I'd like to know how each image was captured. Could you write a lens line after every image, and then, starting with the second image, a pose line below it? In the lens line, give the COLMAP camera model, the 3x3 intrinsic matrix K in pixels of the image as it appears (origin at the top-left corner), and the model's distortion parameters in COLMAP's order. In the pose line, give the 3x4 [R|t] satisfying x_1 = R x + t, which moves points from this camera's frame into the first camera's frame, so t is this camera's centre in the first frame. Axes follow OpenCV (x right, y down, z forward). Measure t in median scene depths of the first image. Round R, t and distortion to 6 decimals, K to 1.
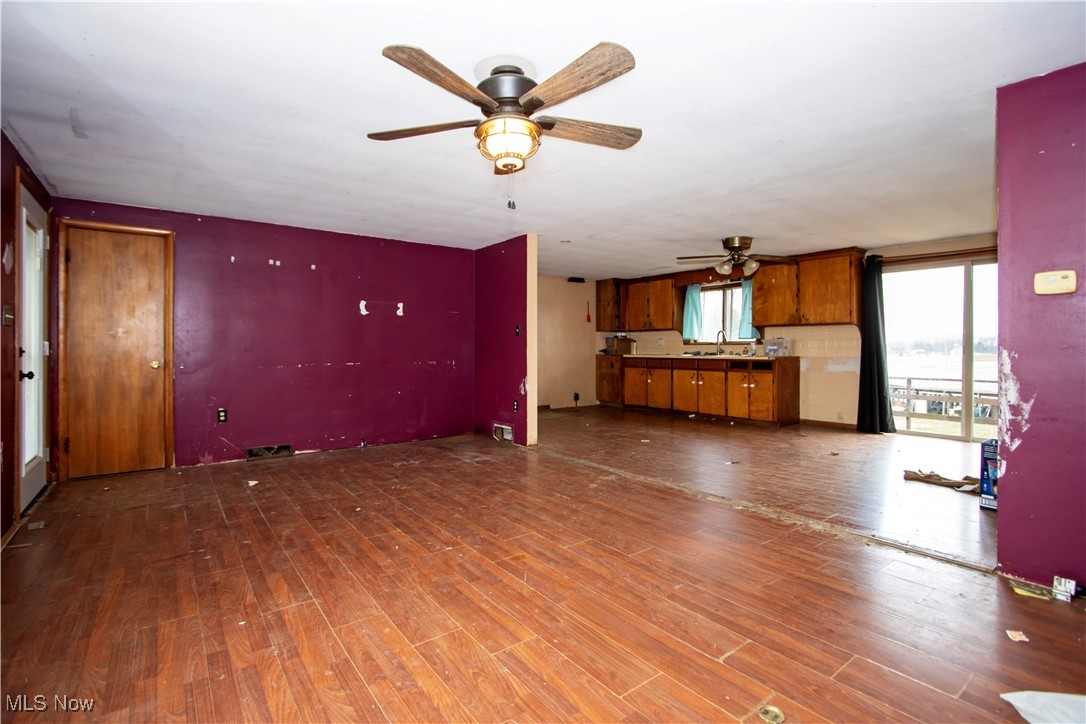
lens RADIAL K [[502.3, 0, 542.5], [0, 502.3, 350.4], [0, 0, 1]] dist [-0.016220, 0.001518]
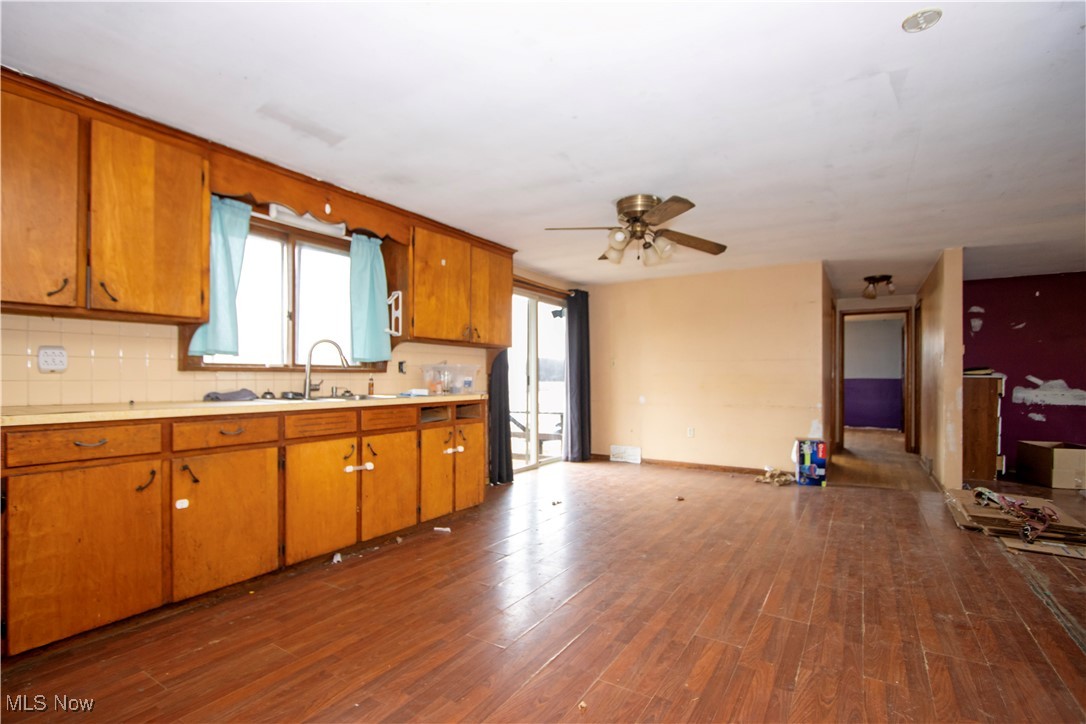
lens RADIAL K [[502.3, 0, 538.4], [0, 502.3, 378.6], [0, 0, 1]] dist [-0.016220, 0.001518]
pose [[-0.334718, -0.005739, 0.942301, -0.116000], [0.001660, 0.999976, 0.006679, -0.009001], [-0.942317, 0.003800, -0.334701, 1.035493]]
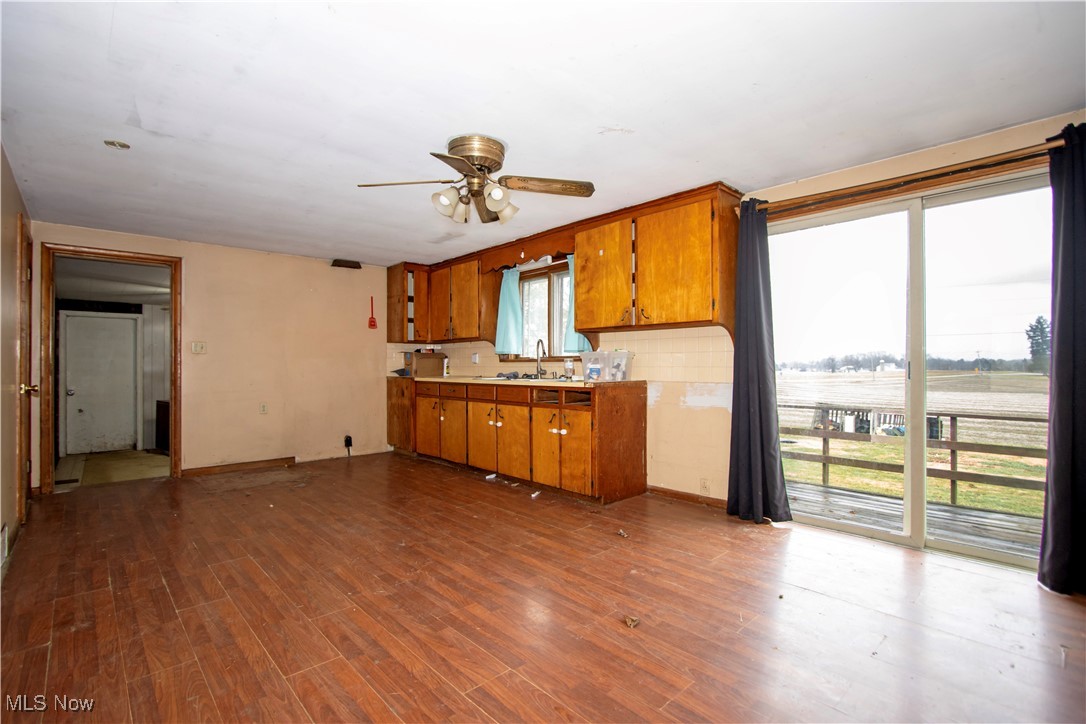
lens RADIAL K [[502.3, 0, 544.9], [0, 502.3, 366.1], [0, 0, 1]] dist [-0.016220, 0.001518]
pose [[0.994982, -0.003679, 0.099990, 0.318684], [0.004032, 0.999986, -0.003330, -0.003972], [-0.099977, 0.003716, 0.994983, 0.396425]]
